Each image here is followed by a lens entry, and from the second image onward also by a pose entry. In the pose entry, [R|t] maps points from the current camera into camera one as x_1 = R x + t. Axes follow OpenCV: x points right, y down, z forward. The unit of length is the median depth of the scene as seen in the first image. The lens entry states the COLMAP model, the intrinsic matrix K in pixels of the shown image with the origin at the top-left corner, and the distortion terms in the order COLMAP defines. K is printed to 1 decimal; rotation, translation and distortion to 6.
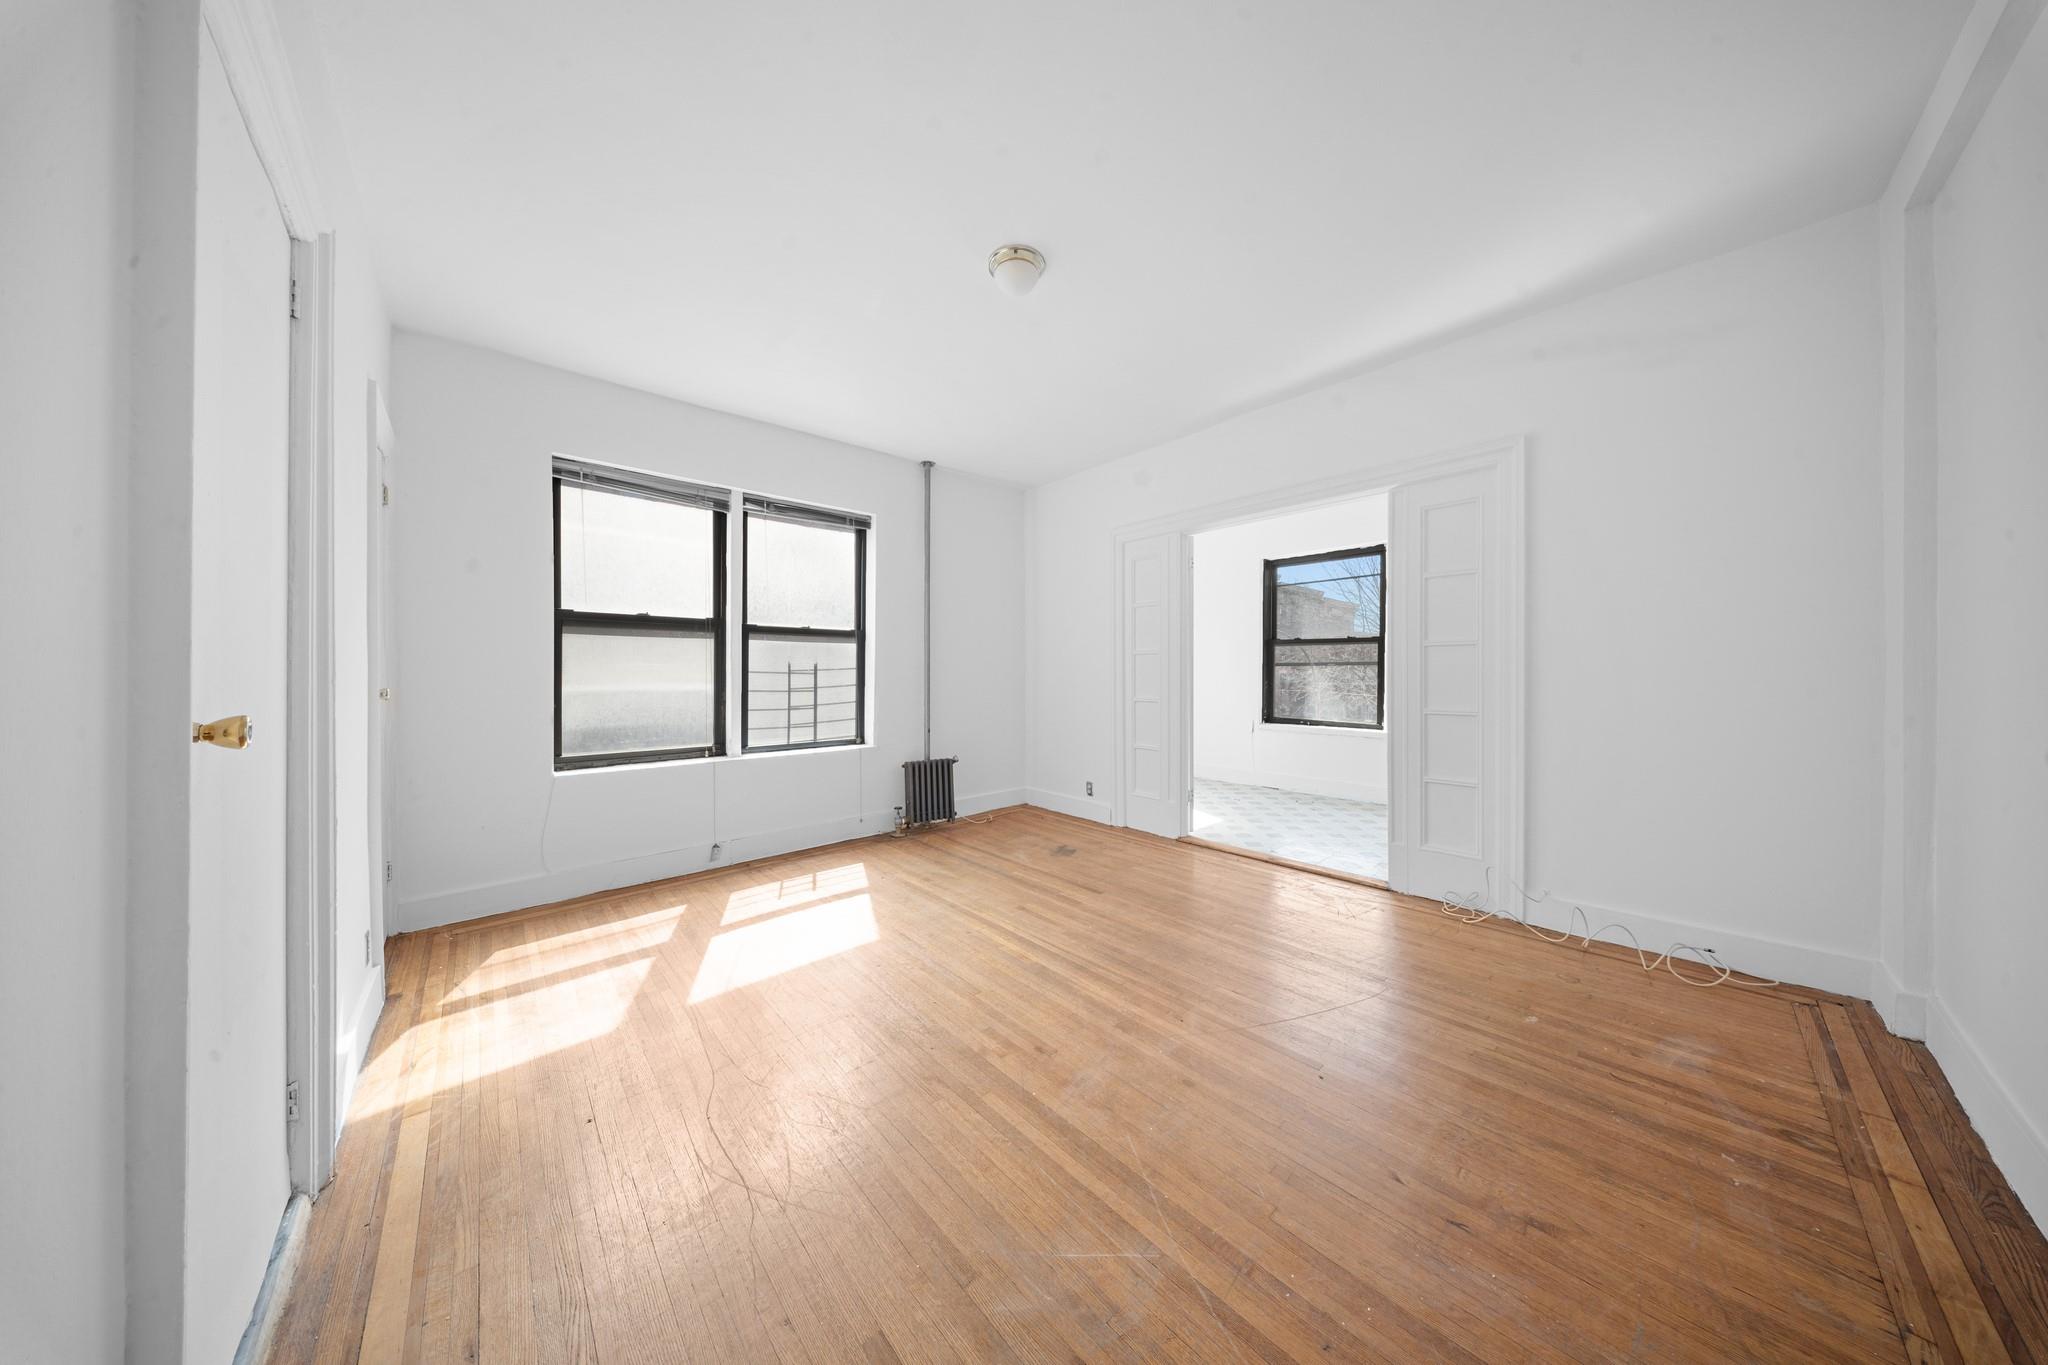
lens RADIAL K [[608.9, 0, 1028.8], [0, 608.9, 673.8], [0, 0, 1]] dist [-0.006235, -0.000074]
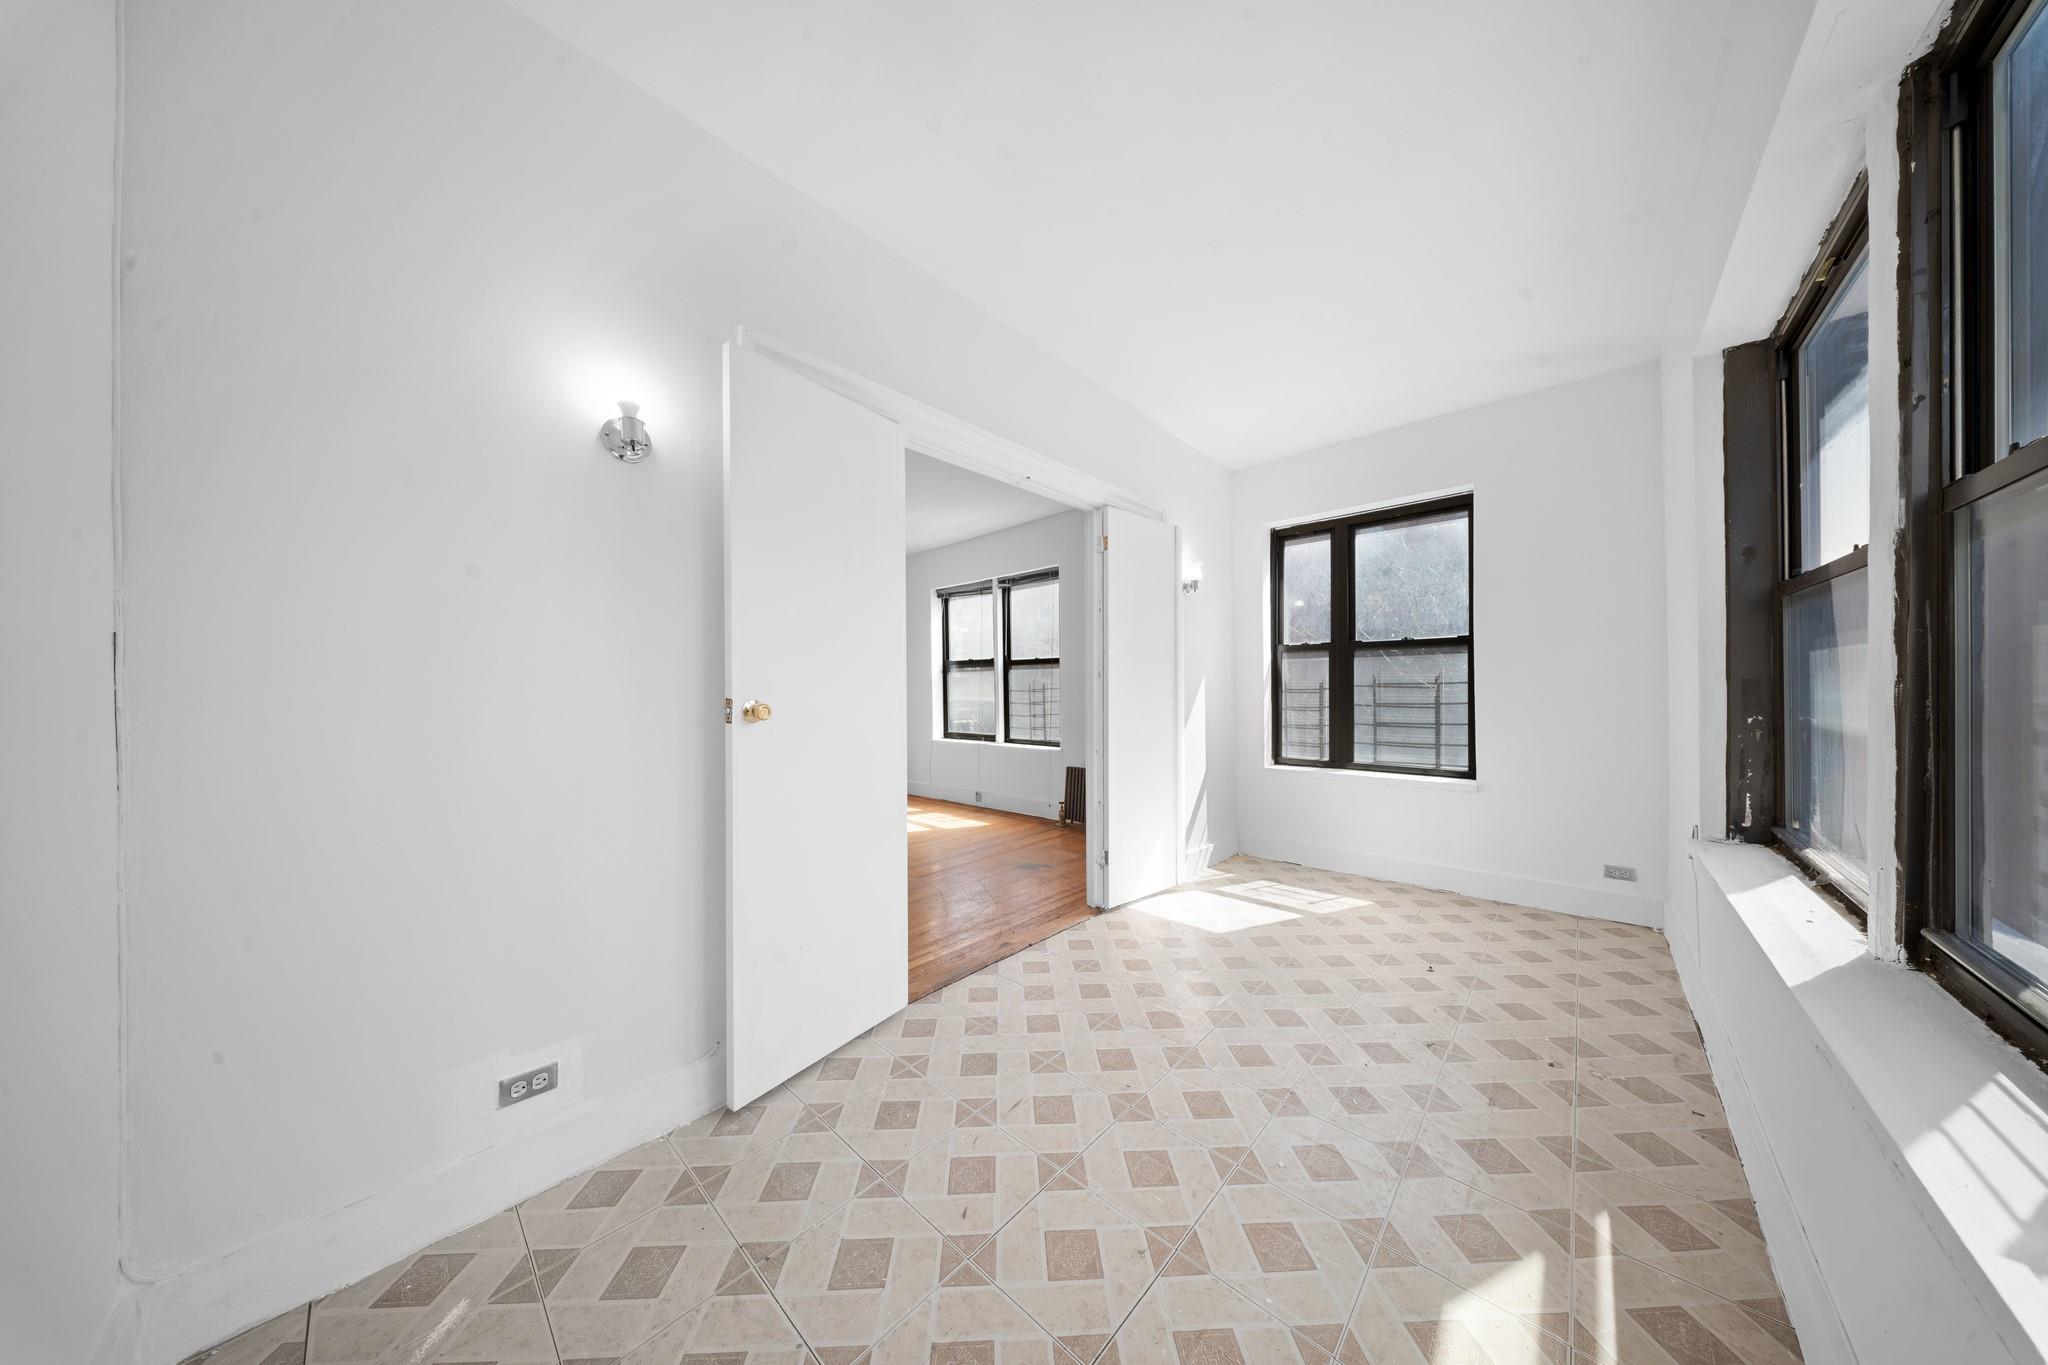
lens RADIAL K [[598.1, 0, 1020.0], [0, 598.1, 679.6], [0, 0, 1]] dist [-0.005535, -0.000139]
pose [[0.077175, -0.016802, -0.996876, 1.094272], [0.001399, 0.999859, -0.016744, -0.005051], [0.997017, -0.000102, 0.077188, 0.932283]]
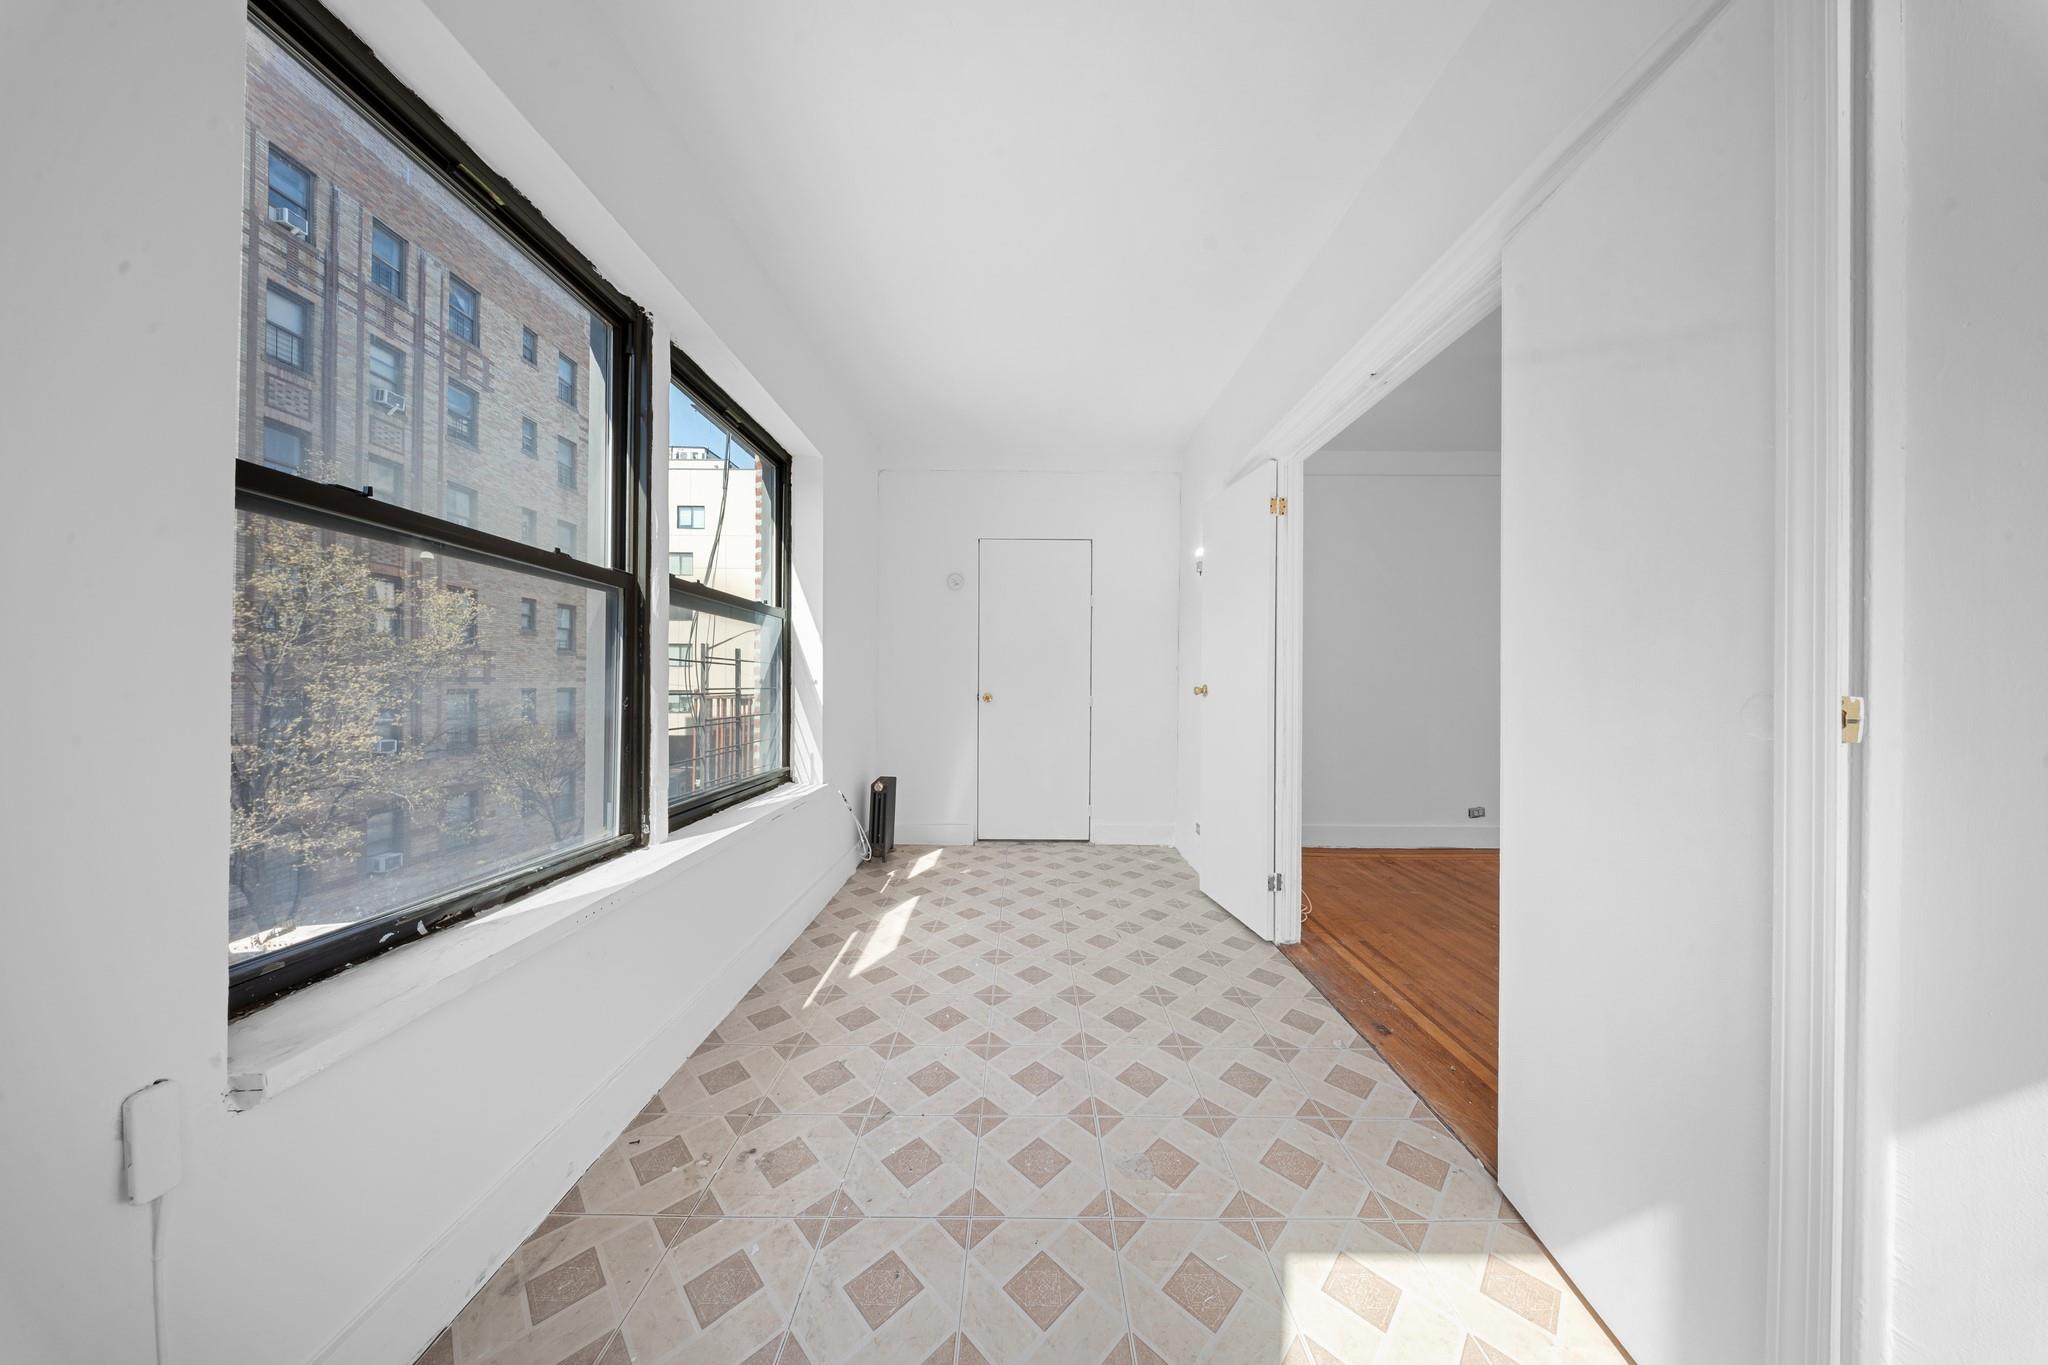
lens RADIAL K [[598.1, 0, 1020.0], [0, 598.1, 679.6], [0, 0, 1]] dist [-0.005535, -0.000139]
pose [[-0.734531, -0.001413, 0.678573, 0.270246], [-0.001628, 0.999999, 0.000320, -0.003329], [-0.678573, -0.000870, -0.734533, 1.554339]]
